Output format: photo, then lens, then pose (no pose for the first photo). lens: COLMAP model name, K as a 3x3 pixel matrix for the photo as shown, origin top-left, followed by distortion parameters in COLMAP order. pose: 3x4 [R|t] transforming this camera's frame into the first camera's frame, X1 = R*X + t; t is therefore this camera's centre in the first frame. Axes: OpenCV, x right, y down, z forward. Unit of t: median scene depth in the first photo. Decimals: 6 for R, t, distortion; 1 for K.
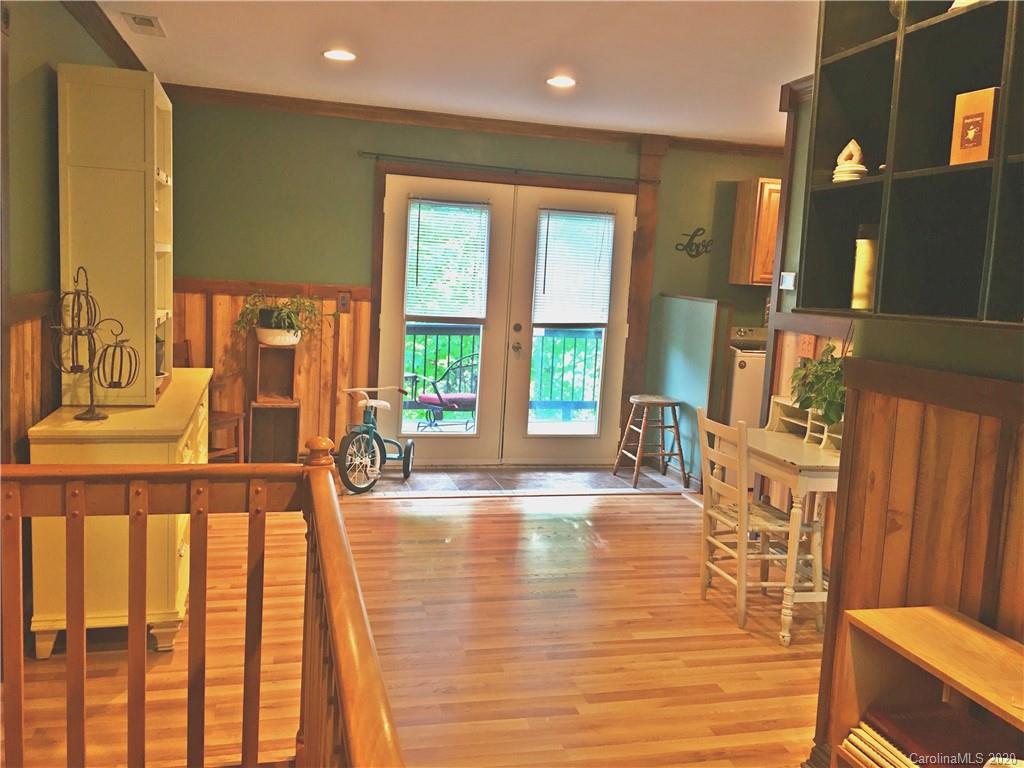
lens RADIAL K [[840.6, 0, 519.8], [0, 840.6, 382.7], [0, 0, 1]] dist [0.006018, -0.085789]
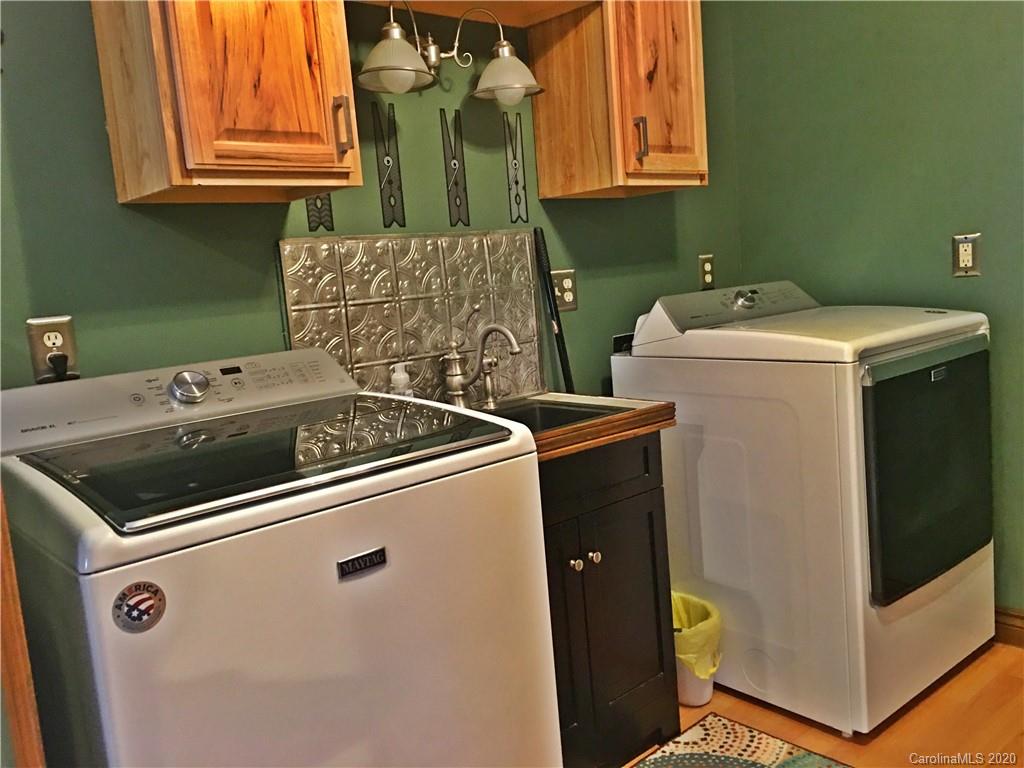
lens RADIAL K [[840.6, 0, 519.8], [0, 840.6, 382.7], [0, 0, 1]] dist [0.006018, -0.085789]
pose [[0.883531, -0.182076, 0.431533, 0.246131], [0.180829, 0.982516, 0.044318, -0.054984], [-0.432057, 0.038877, 0.901008, 0.744395]]
